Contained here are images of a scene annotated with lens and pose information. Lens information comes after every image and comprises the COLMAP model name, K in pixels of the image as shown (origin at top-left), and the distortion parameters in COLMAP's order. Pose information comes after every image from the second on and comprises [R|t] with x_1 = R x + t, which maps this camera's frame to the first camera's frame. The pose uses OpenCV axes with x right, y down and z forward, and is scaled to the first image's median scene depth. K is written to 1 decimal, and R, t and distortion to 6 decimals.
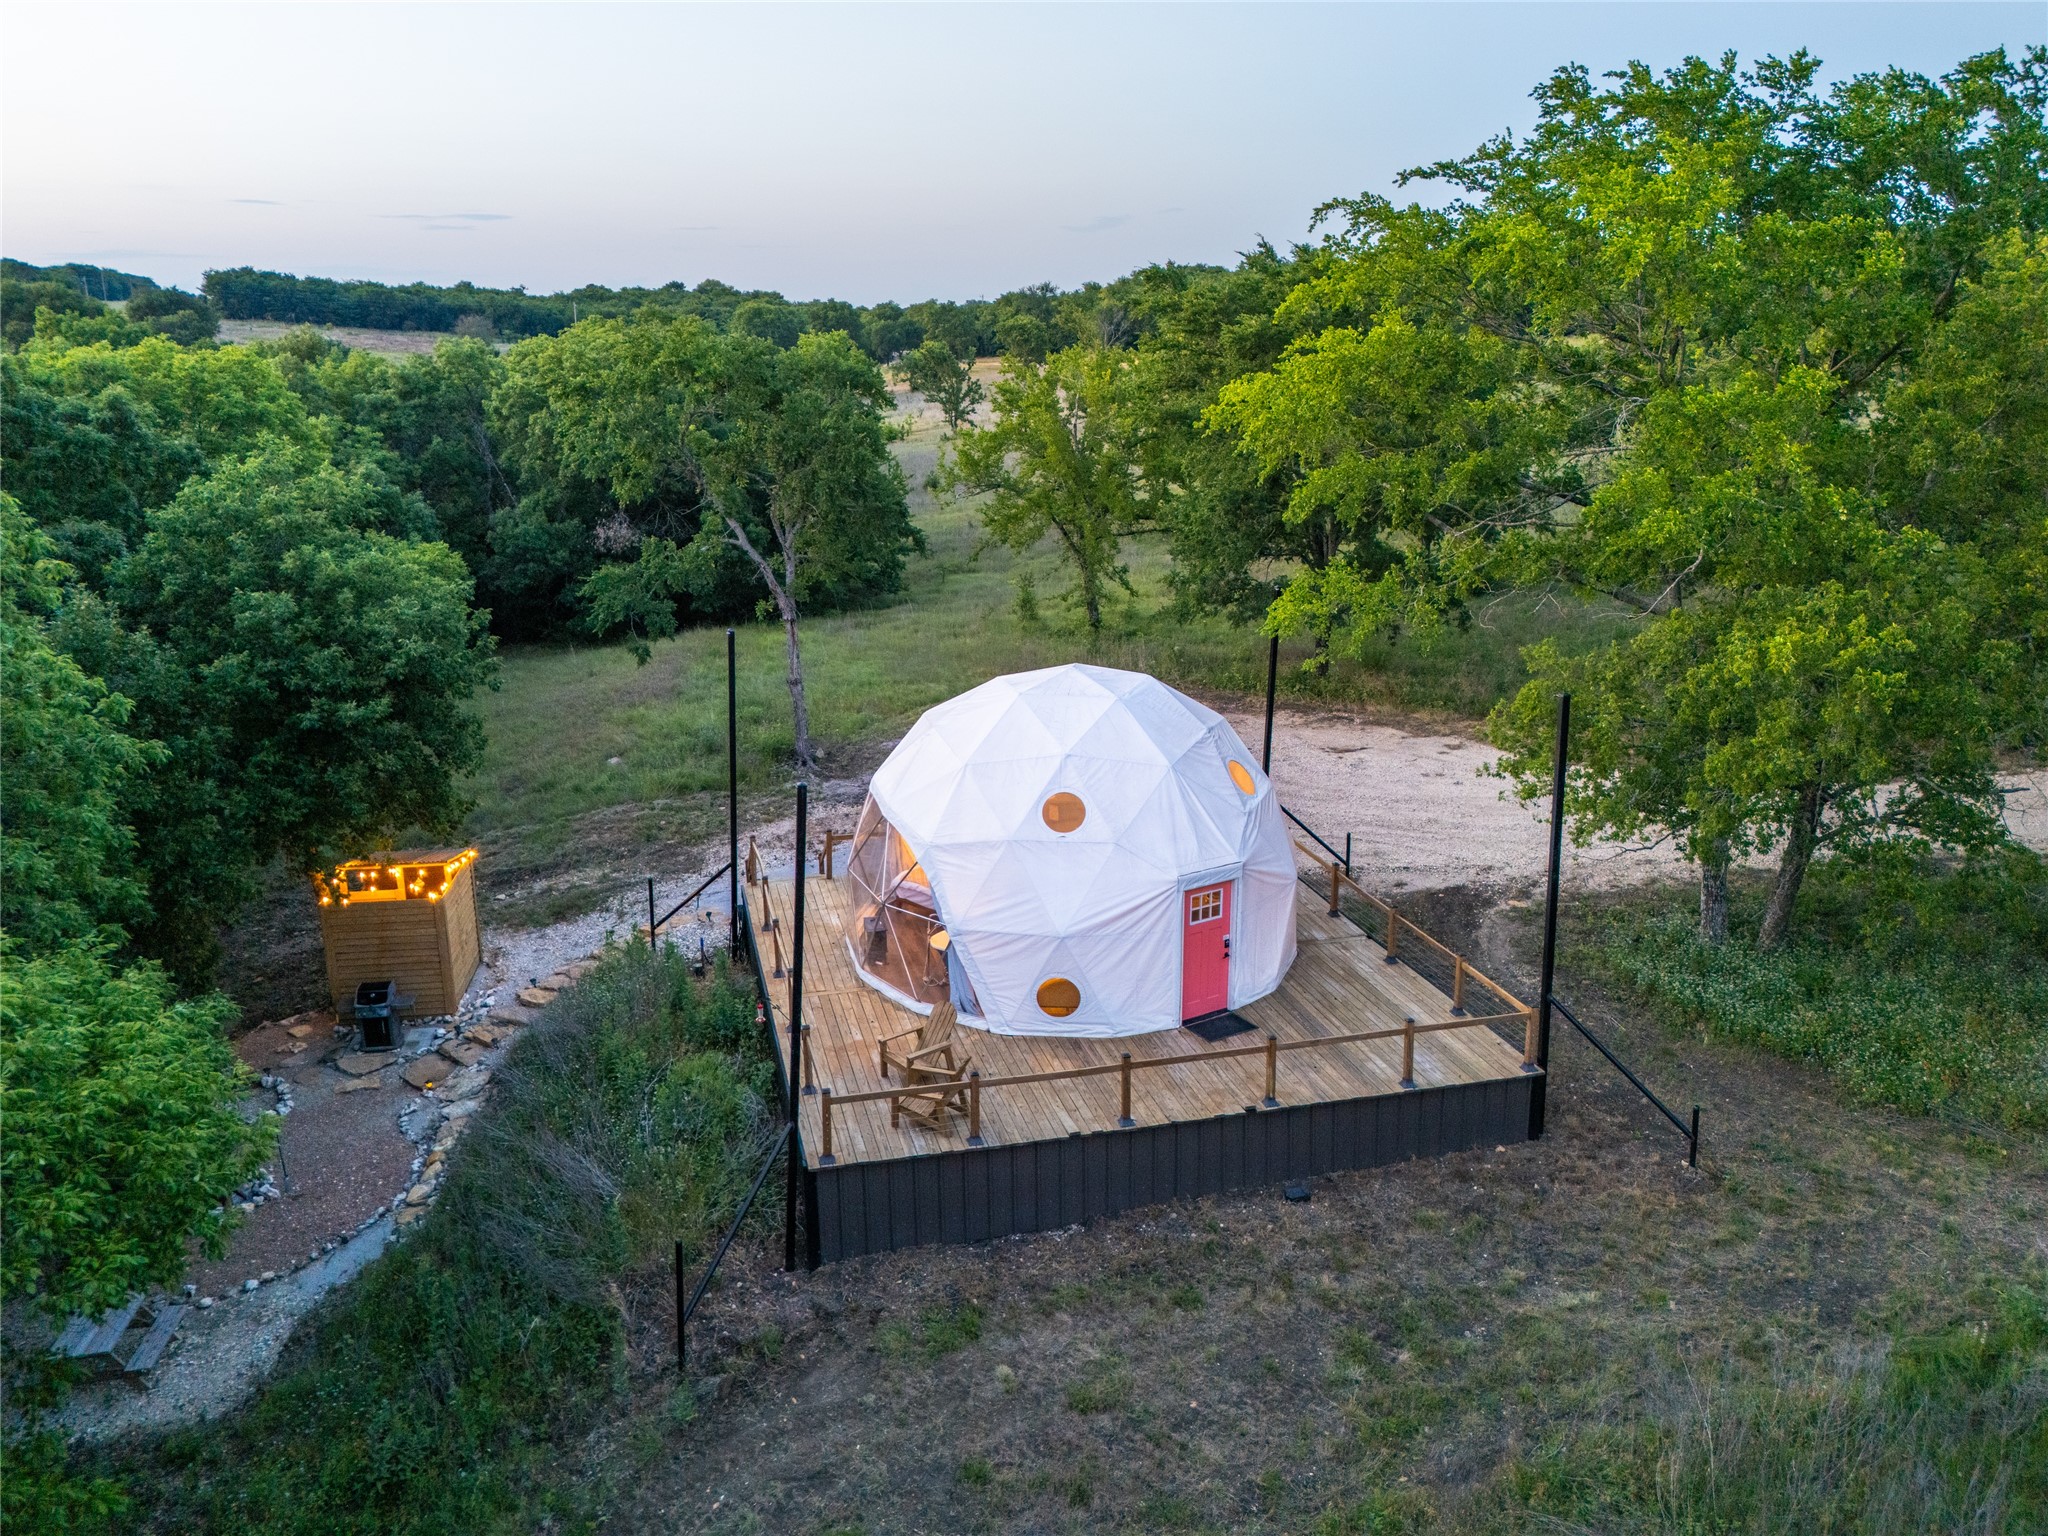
lens RADIAL K [[1428.9, 0, 1023.0], [0, 1428.9, 767.4], [0, 0, 1]] dist [0.003172, 0.000921]
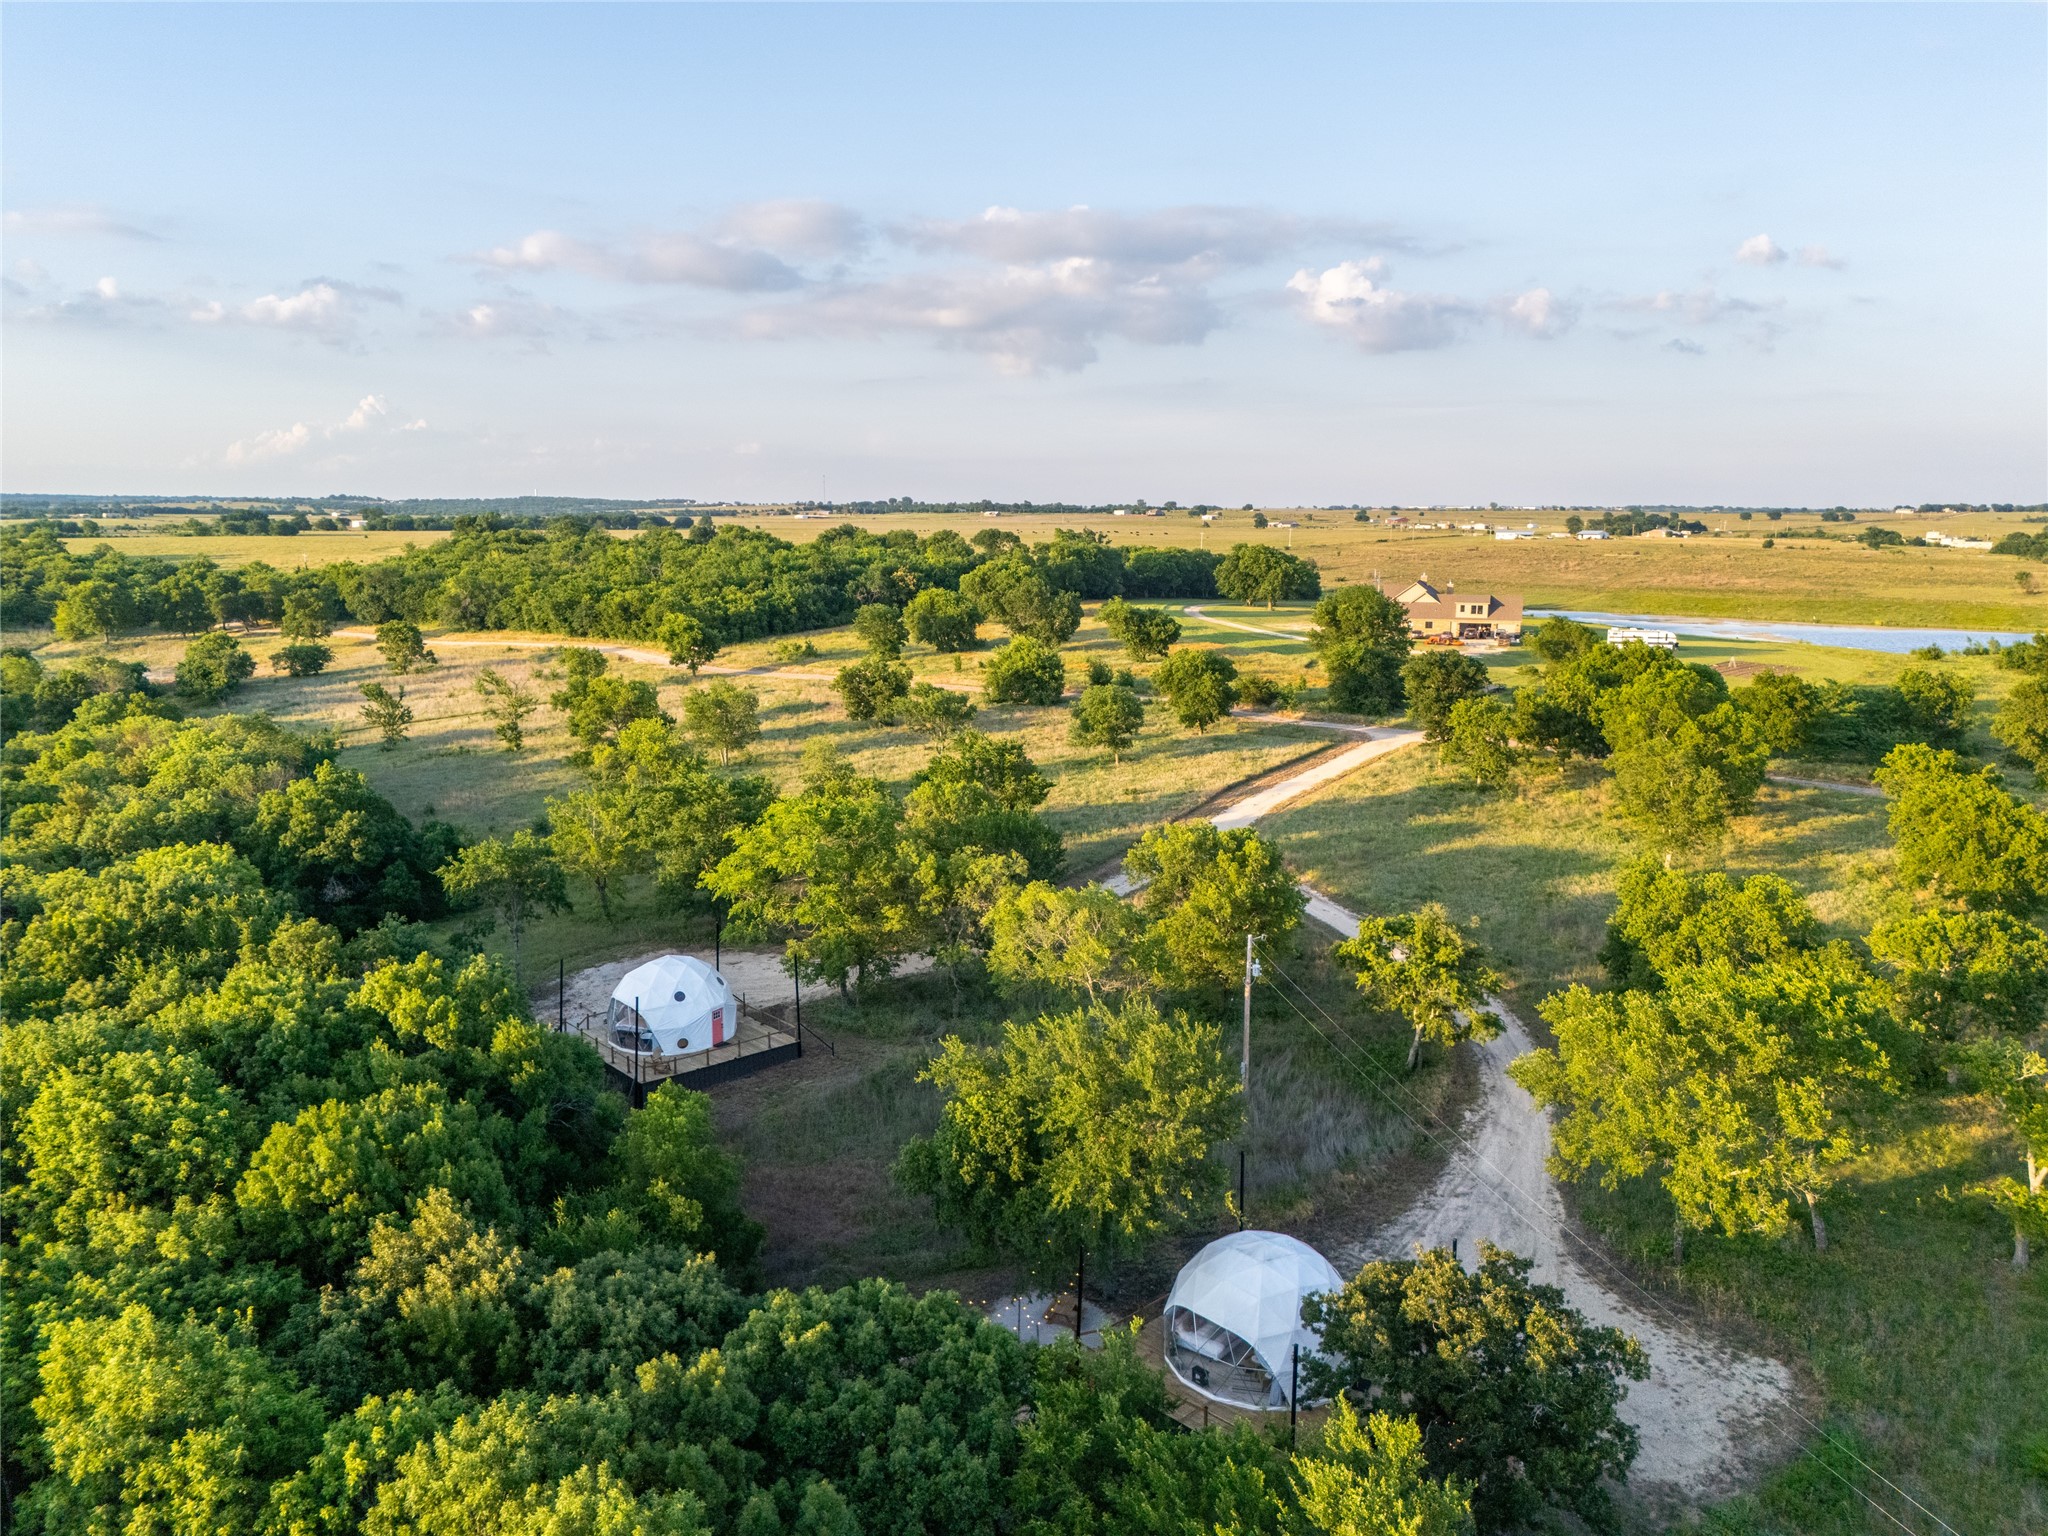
lens RADIAL K [[1428.9, 0, 1024.0], [0, 1428.9, 767.2], [0, 0, 1]] dist [0.003172, 0.000921]
pose [[0.888277, -0.065280, 0.454646, -0.900081], [0.120628, 0.988258, -0.093782, -0.114557], [-0.443186, 0.138148, 0.885721, -3.094839]]
